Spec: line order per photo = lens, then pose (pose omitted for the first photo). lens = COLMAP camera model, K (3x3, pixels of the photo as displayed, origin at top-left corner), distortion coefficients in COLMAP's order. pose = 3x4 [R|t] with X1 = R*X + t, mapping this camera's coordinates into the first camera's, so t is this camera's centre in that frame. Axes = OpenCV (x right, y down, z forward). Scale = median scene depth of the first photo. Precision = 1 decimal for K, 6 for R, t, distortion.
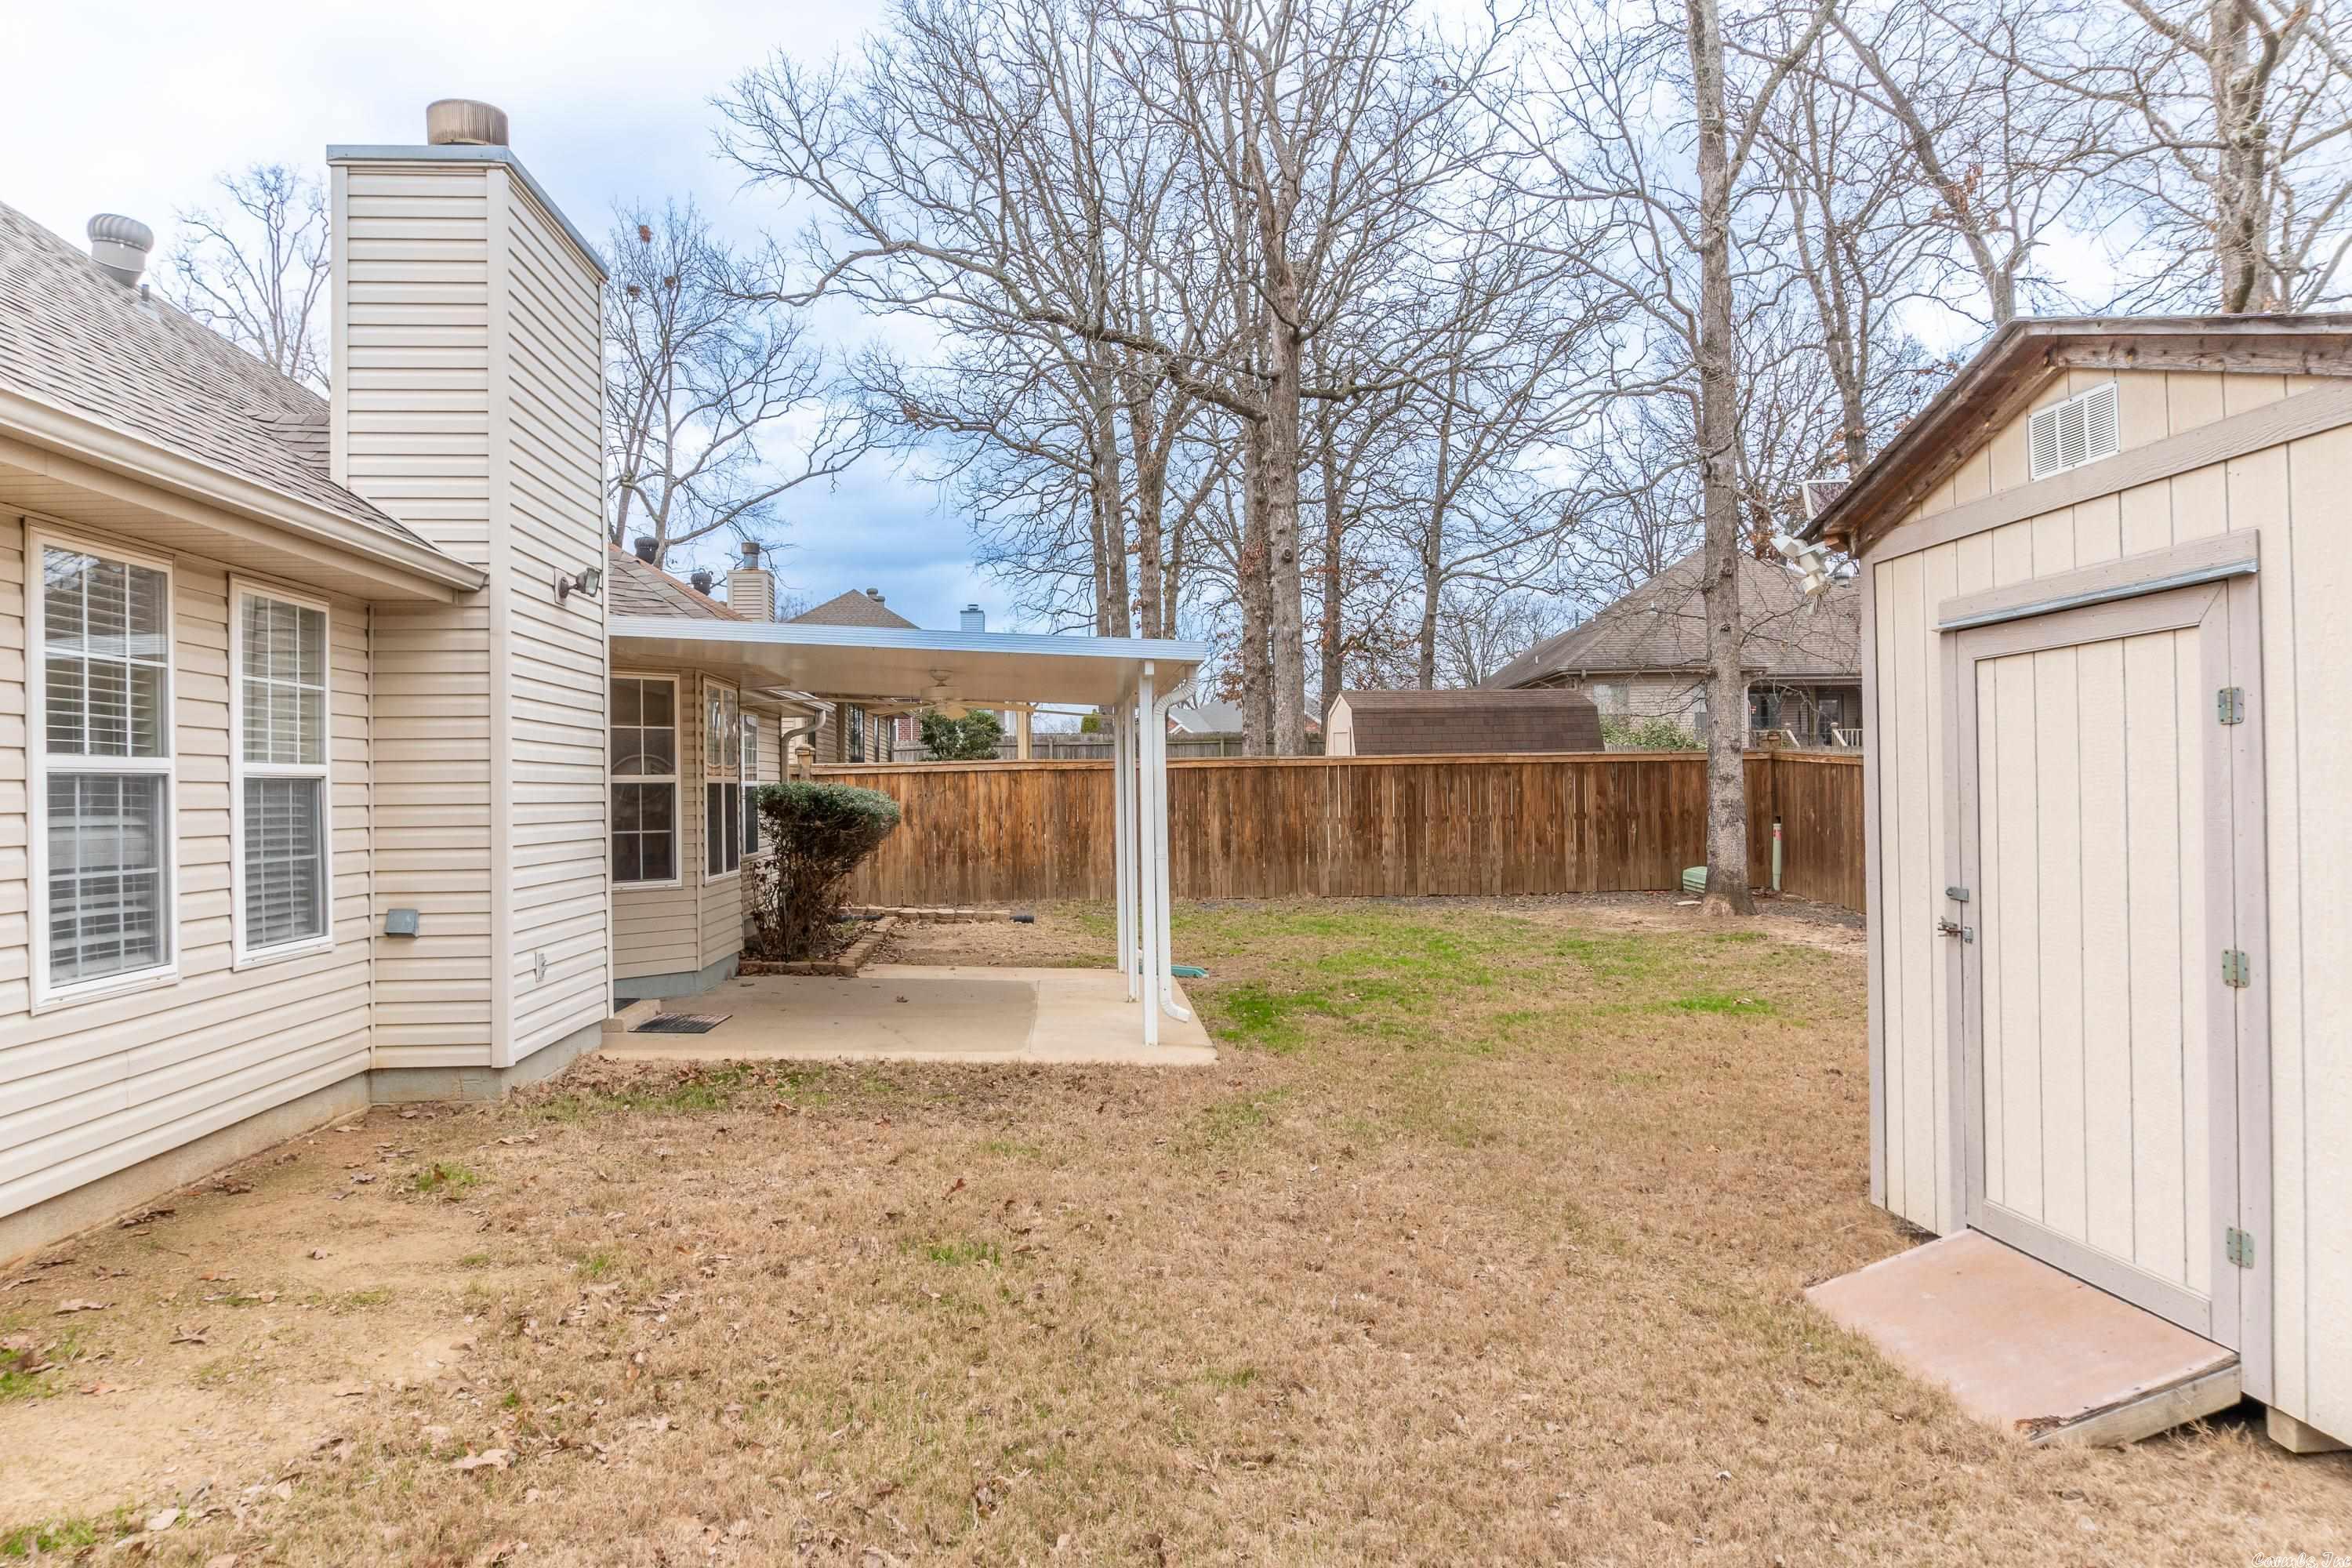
lens RADIAL K [[1567.5, 0, 1180.7], [0, 1567.5, 776.4], [0, 0, 1]] dist [-0.027170, -0.002249]
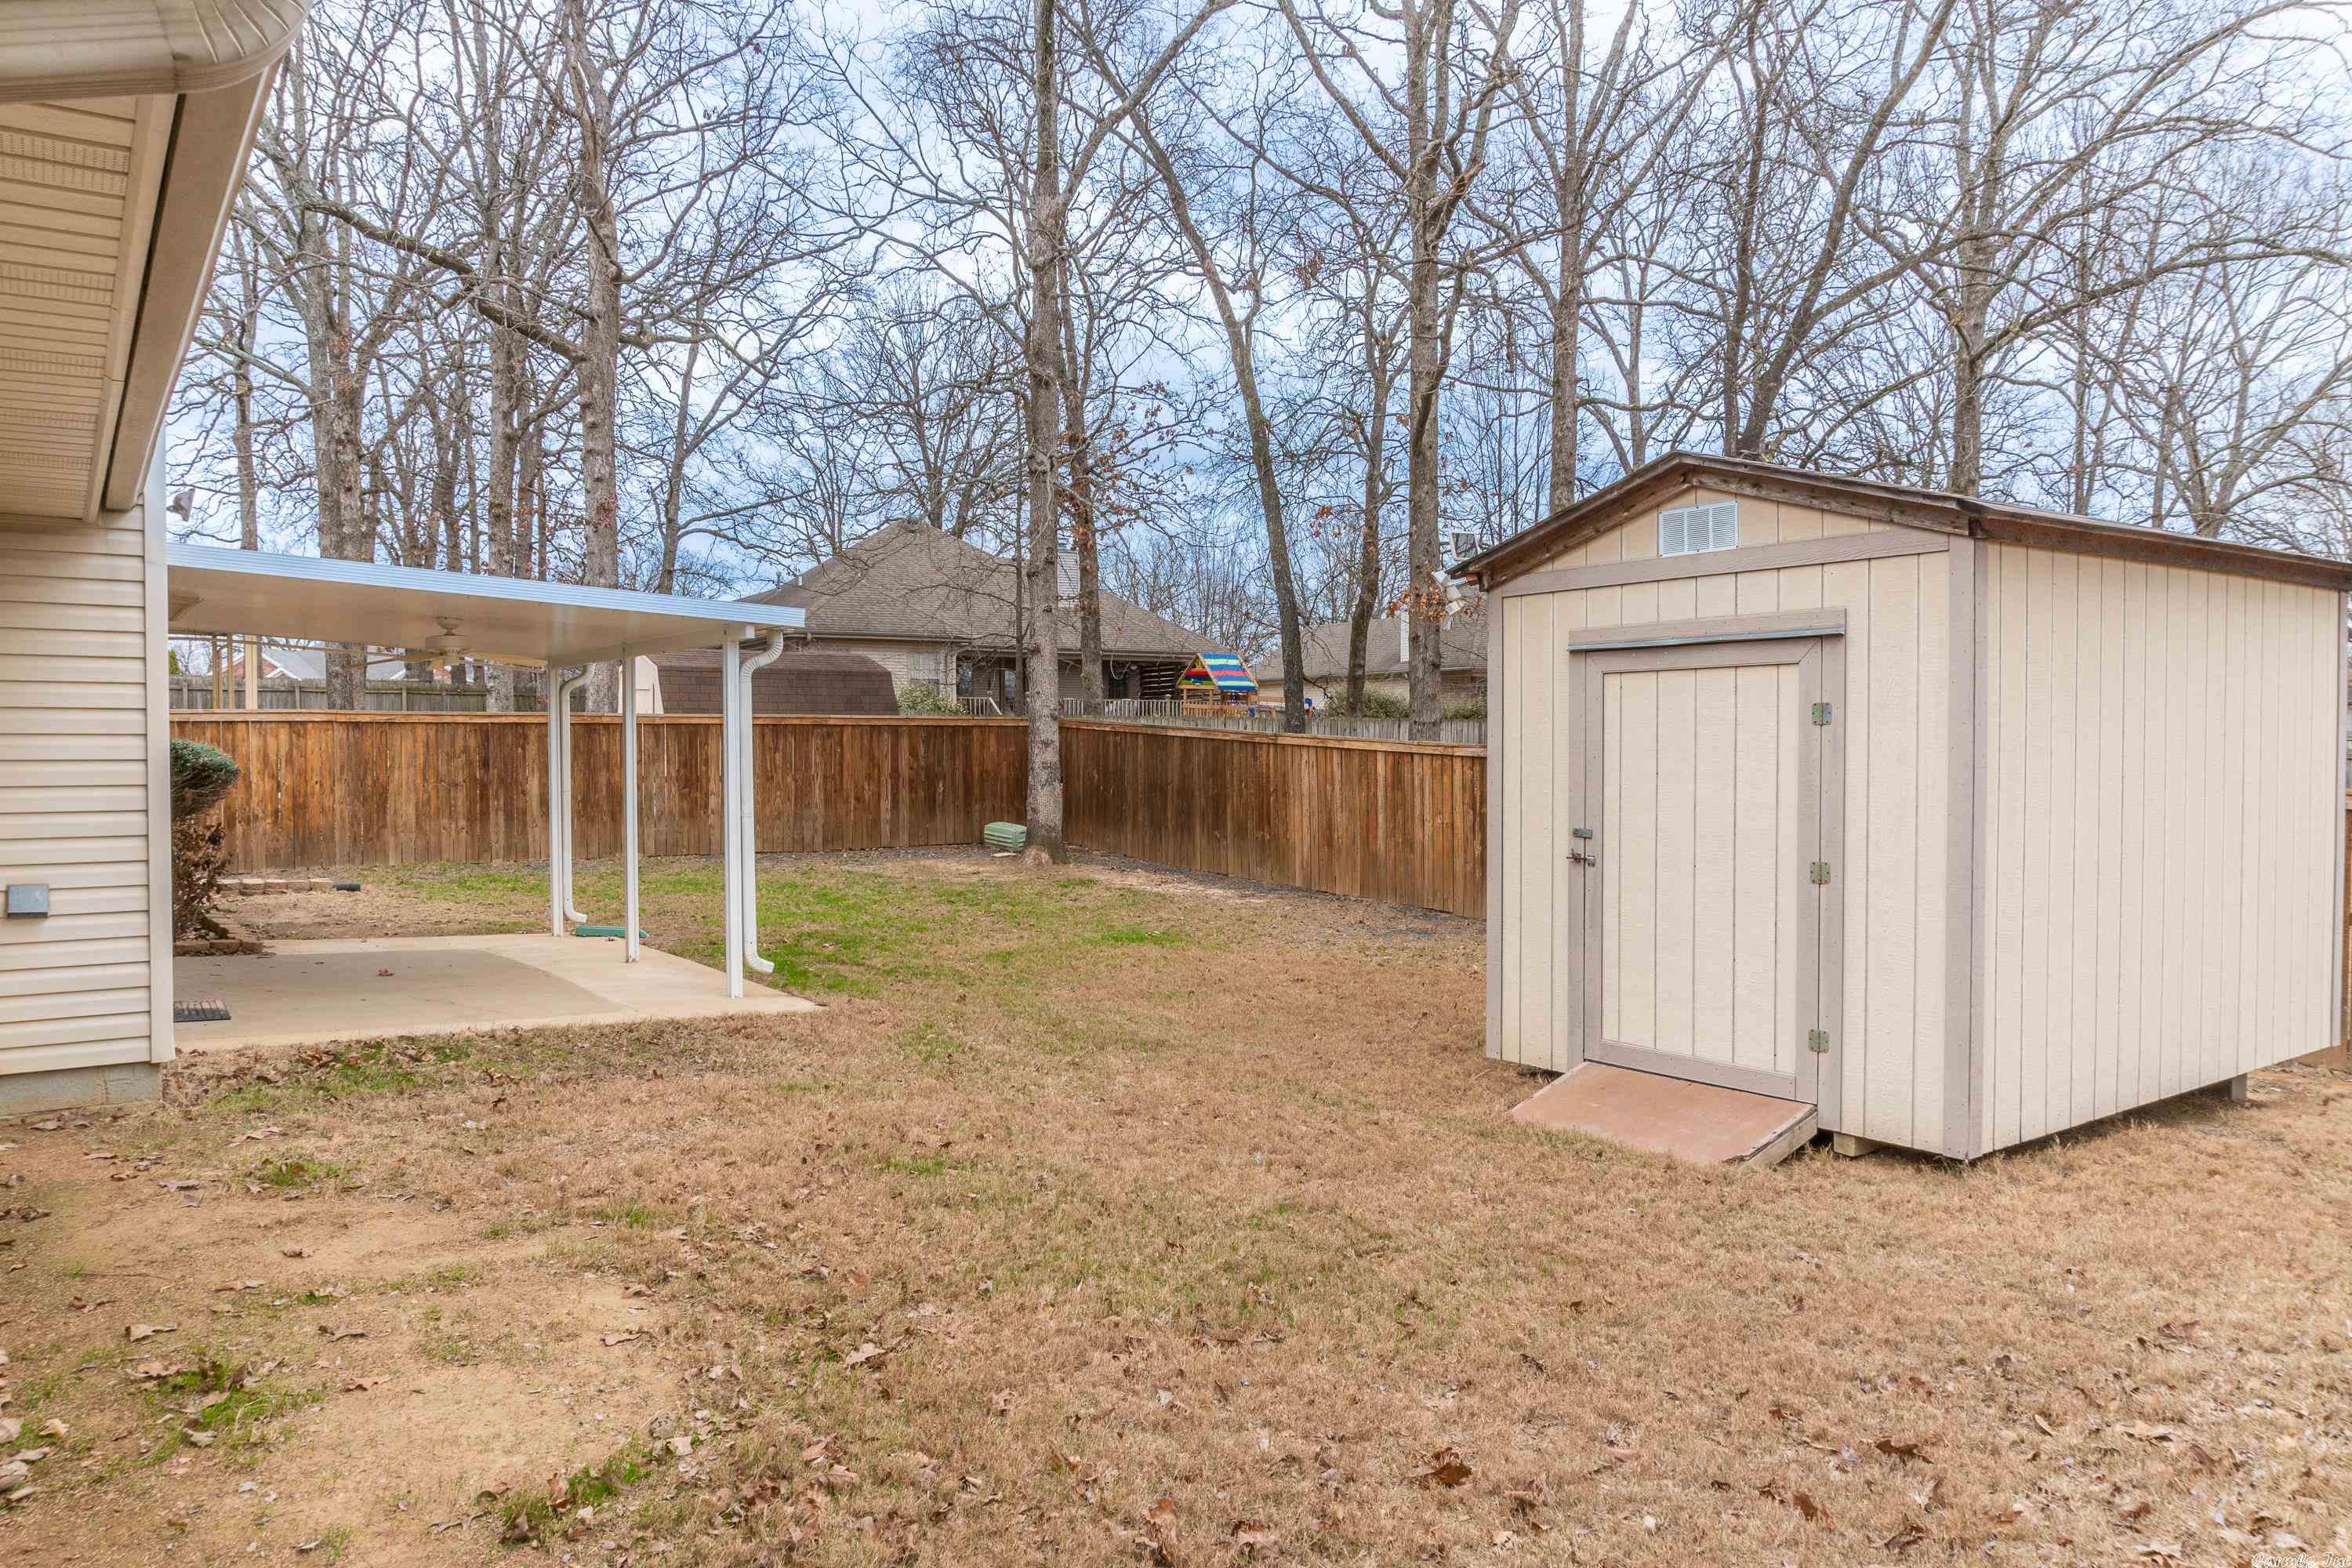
lens RADIAL K [[1567.5, 0, 1171.8], [0, 1567.5, 784.4], [0, 0, 1]] dist [-0.027170, -0.002249]
pose [[0.852158, 0.001030, 0.523284, -0.435045], [-0.017460, 0.999497, 0.026465, -0.001272], [-0.522993, -0.031689, 0.851748, -0.030979]]
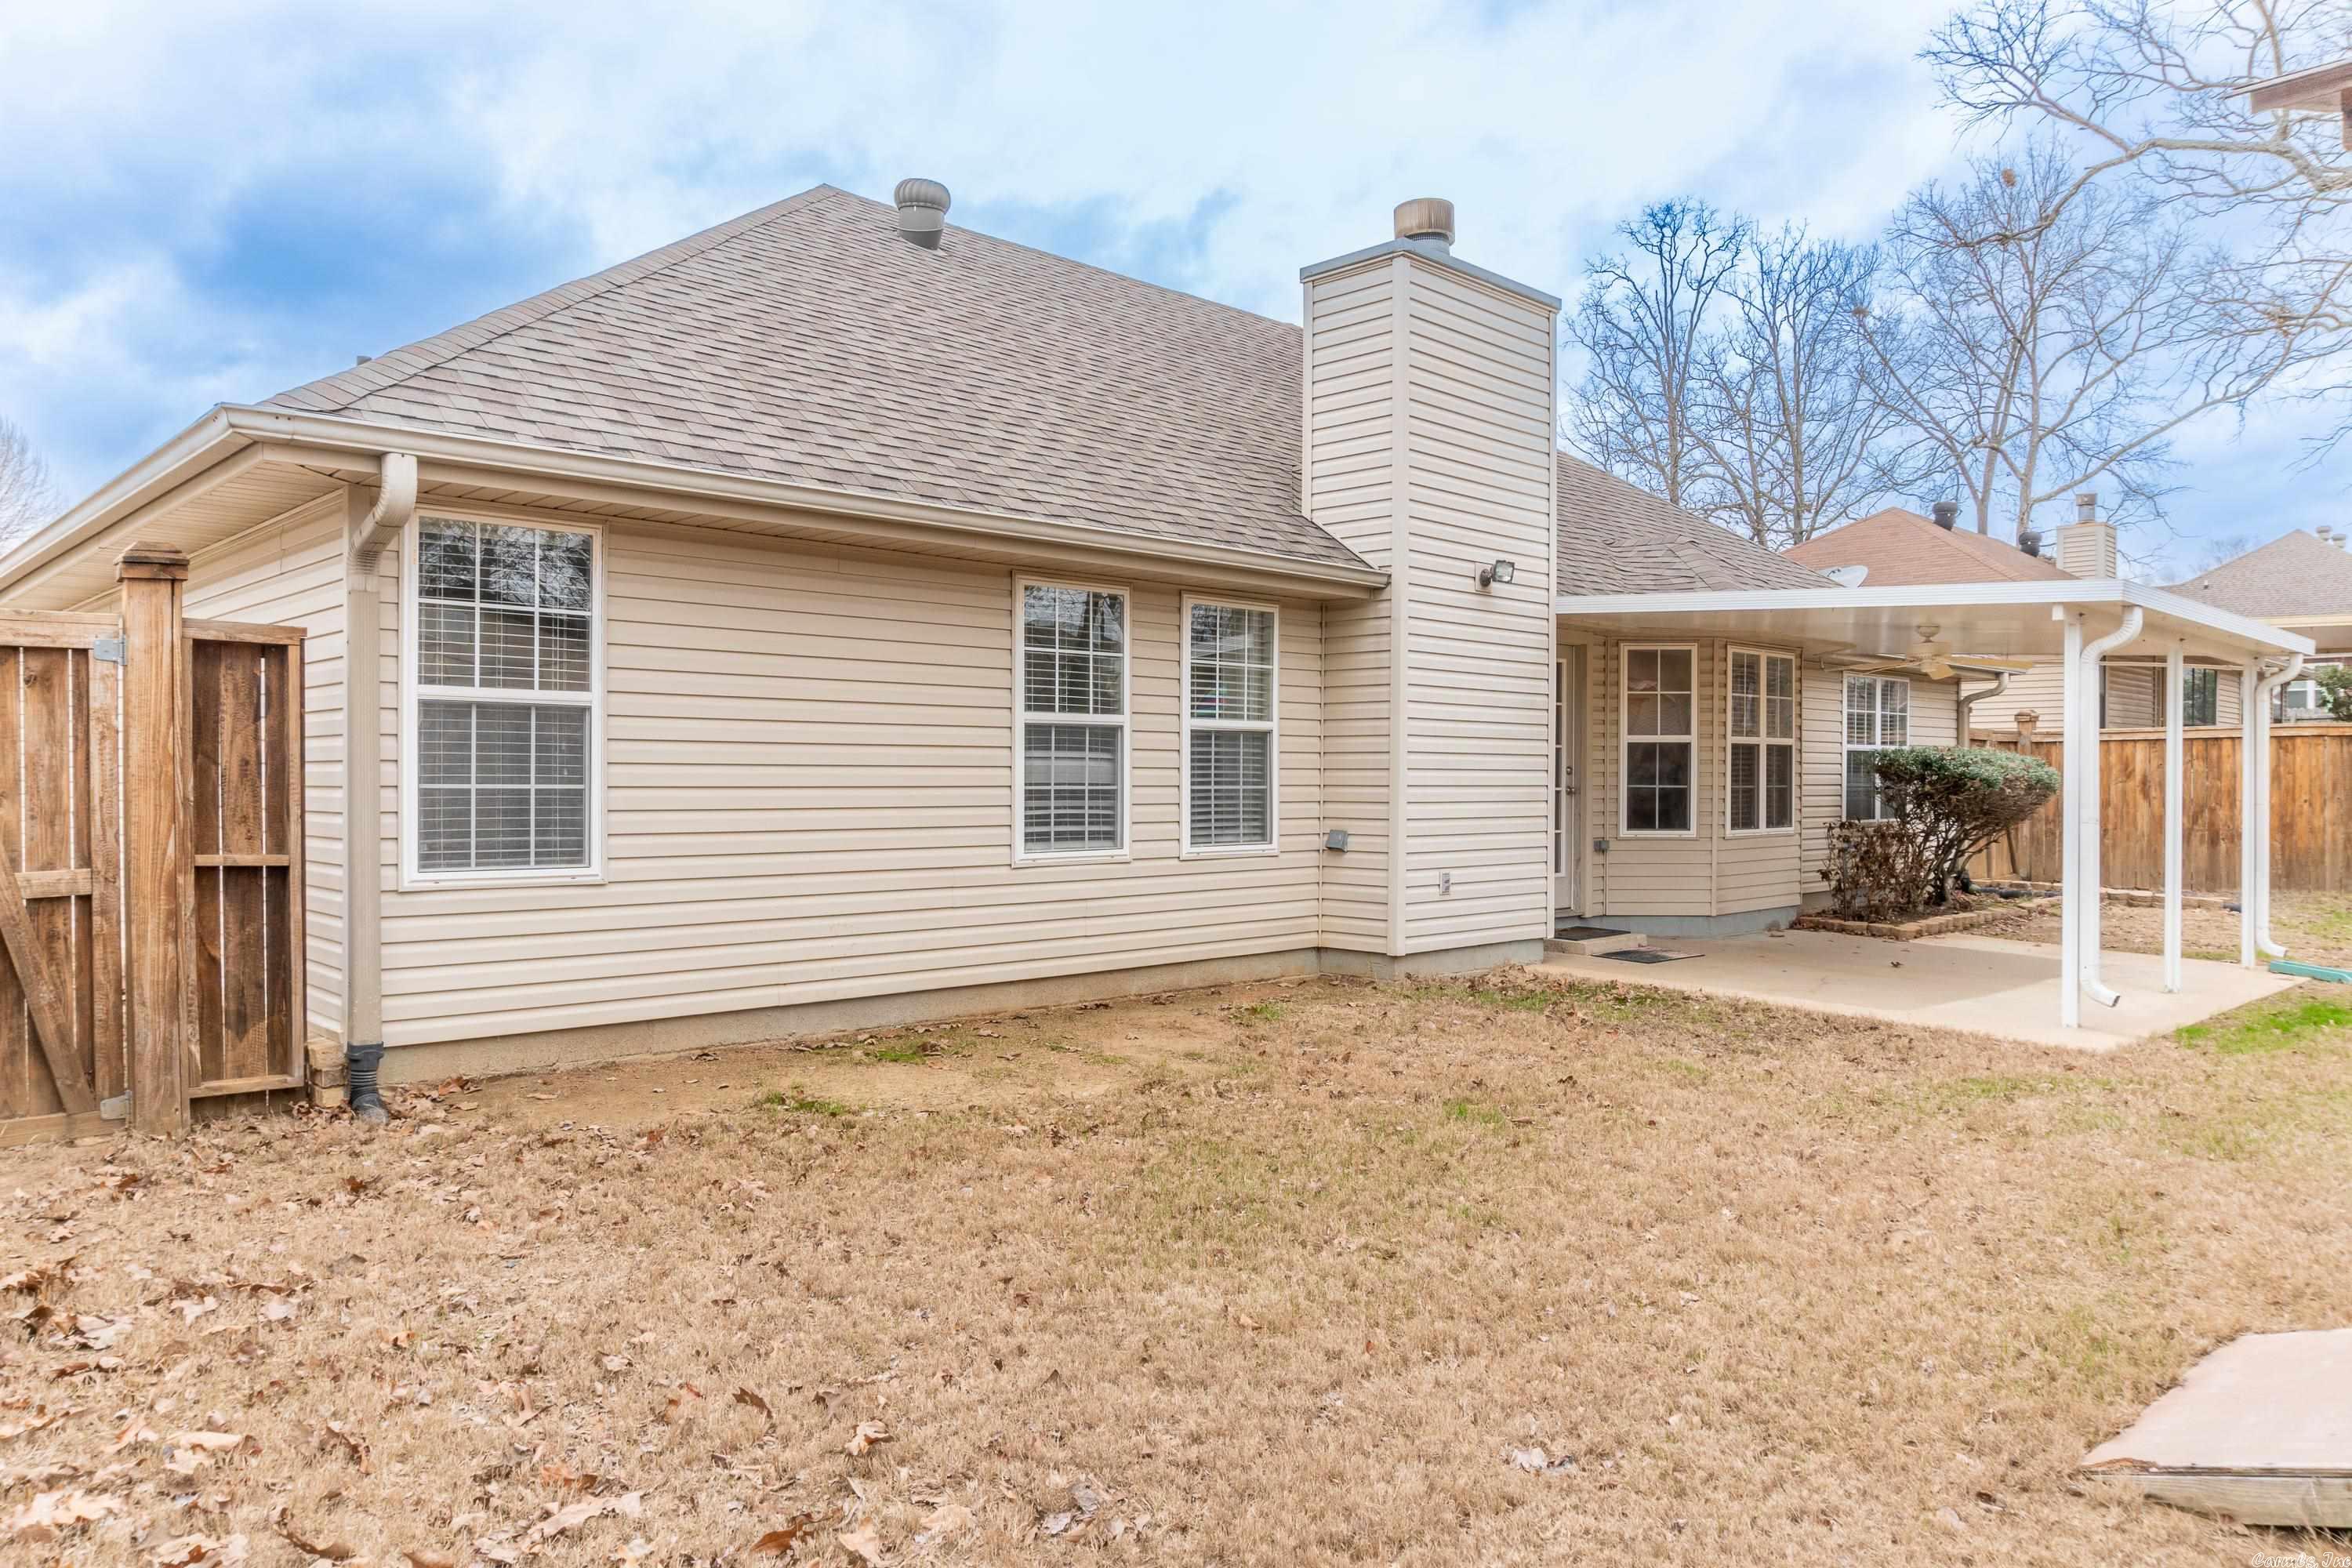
lens RADIAL K [[1567.5, 0, 1172.7], [0, 1567.5, 787.1], [0, 0, 1]] dist [-0.027170, -0.002249]
pose [[0.632401, 0.020032, -0.774382, 0.481830], [-0.003686, 0.999732, 0.022851, 0.019284], [0.774632, -0.011596, 0.632306, 0.040460]]
